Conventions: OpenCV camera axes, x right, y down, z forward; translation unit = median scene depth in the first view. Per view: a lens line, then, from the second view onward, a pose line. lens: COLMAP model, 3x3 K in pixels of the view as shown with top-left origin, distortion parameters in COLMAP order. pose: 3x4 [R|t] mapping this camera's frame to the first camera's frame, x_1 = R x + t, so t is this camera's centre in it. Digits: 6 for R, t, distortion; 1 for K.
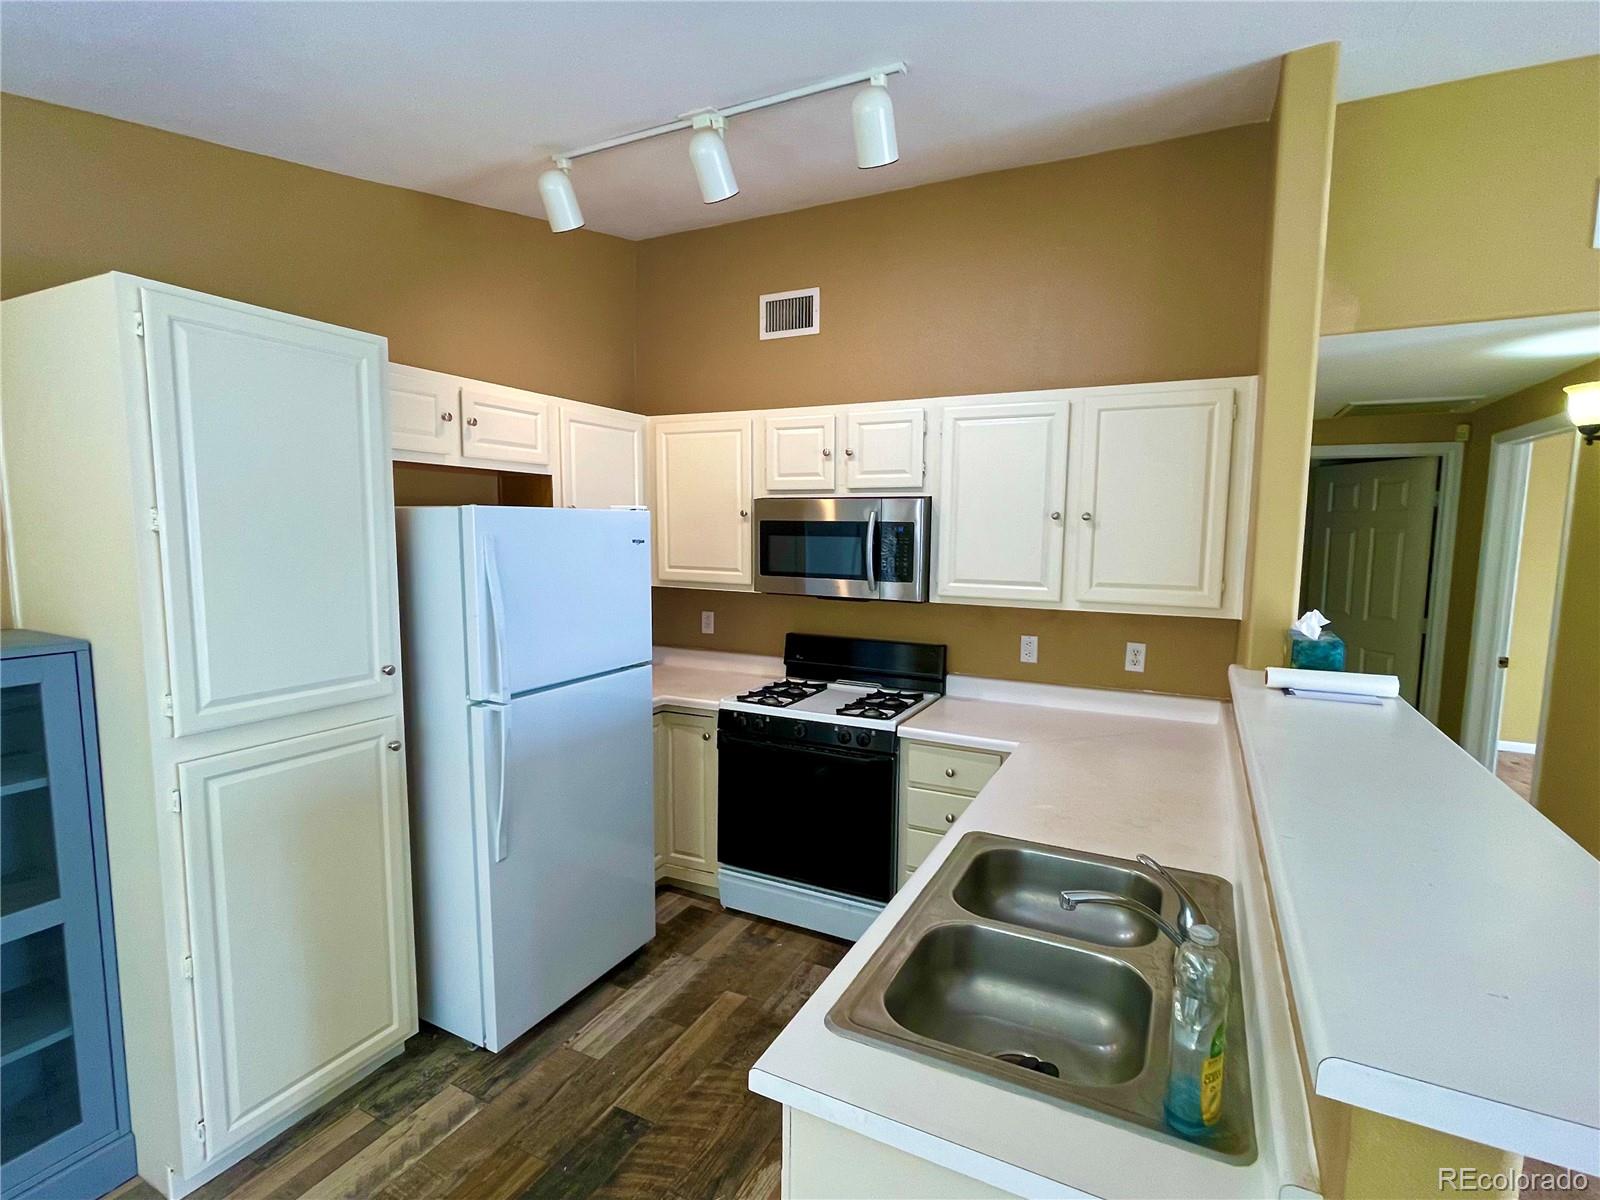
lens RADIAL K [[792.3, 0, 785.8], [0, 792.3, 610.7], [0, 0, 1]] dist [-0.002593, -0.003133]
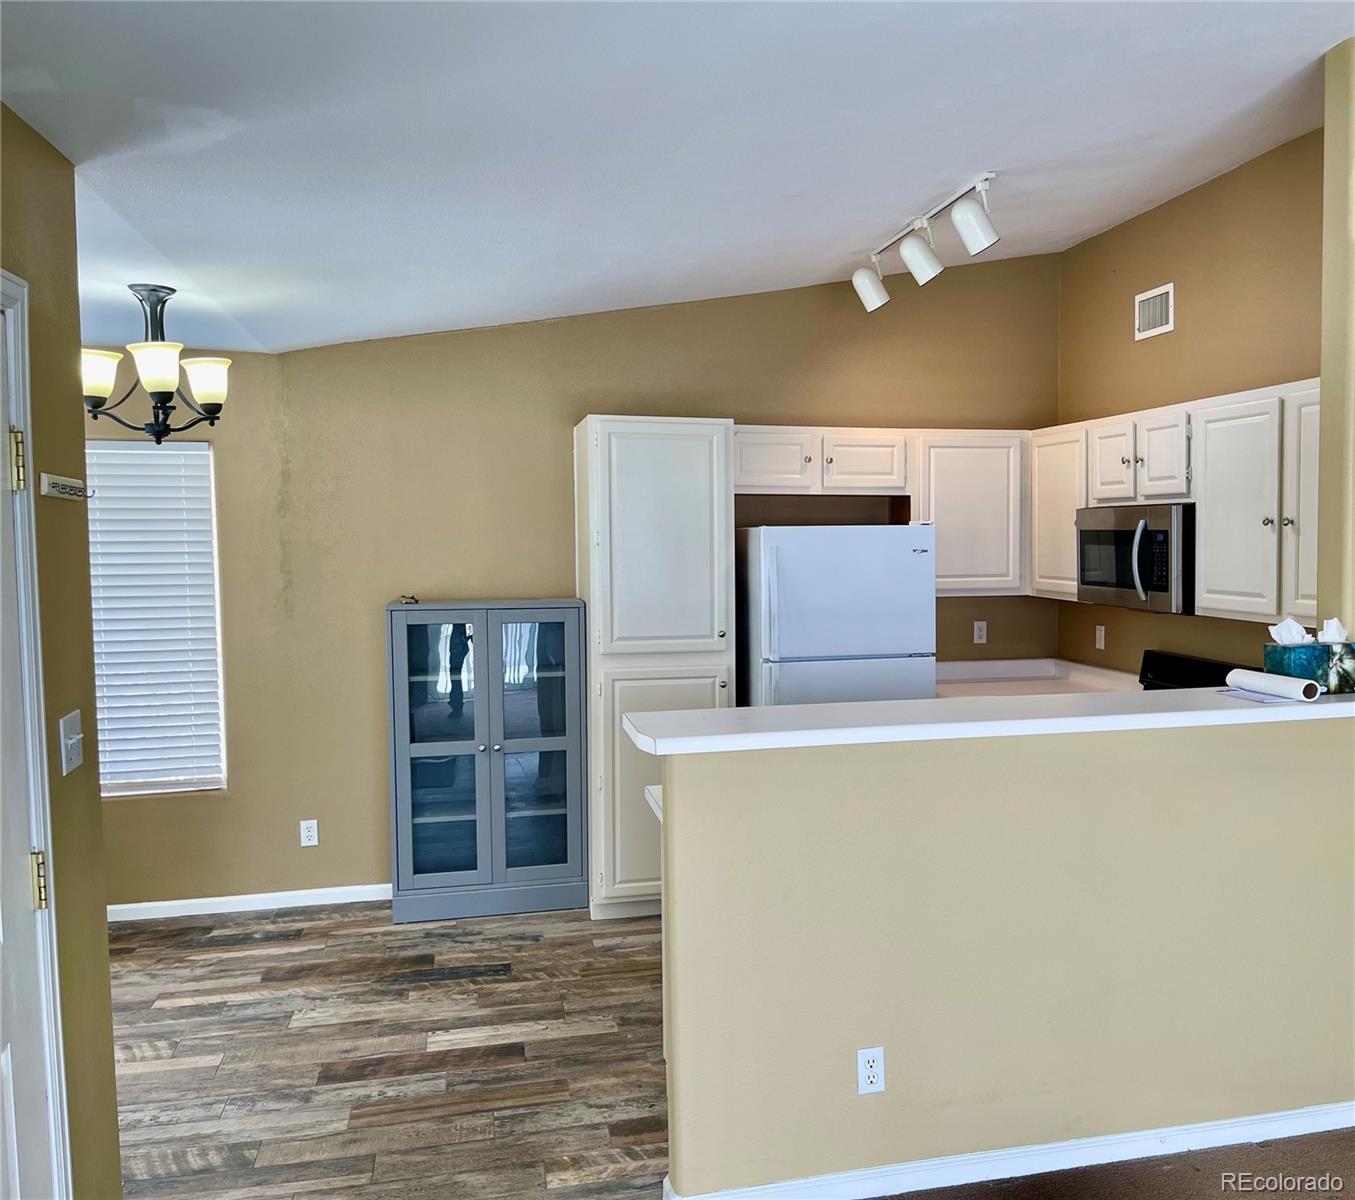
lens RADIAL K [[1153.0, 0, 687.3], [0, 1153.0, 602.1], [0, 0, 1]] dist [0.037005, -0.029975]
pose [[0.622483, 0.031884, -0.781984, 0.905718], [-0.071075, 0.997344, -0.015913, 0.040436], [0.779399, 0.065485, 0.623096, -0.336005]]
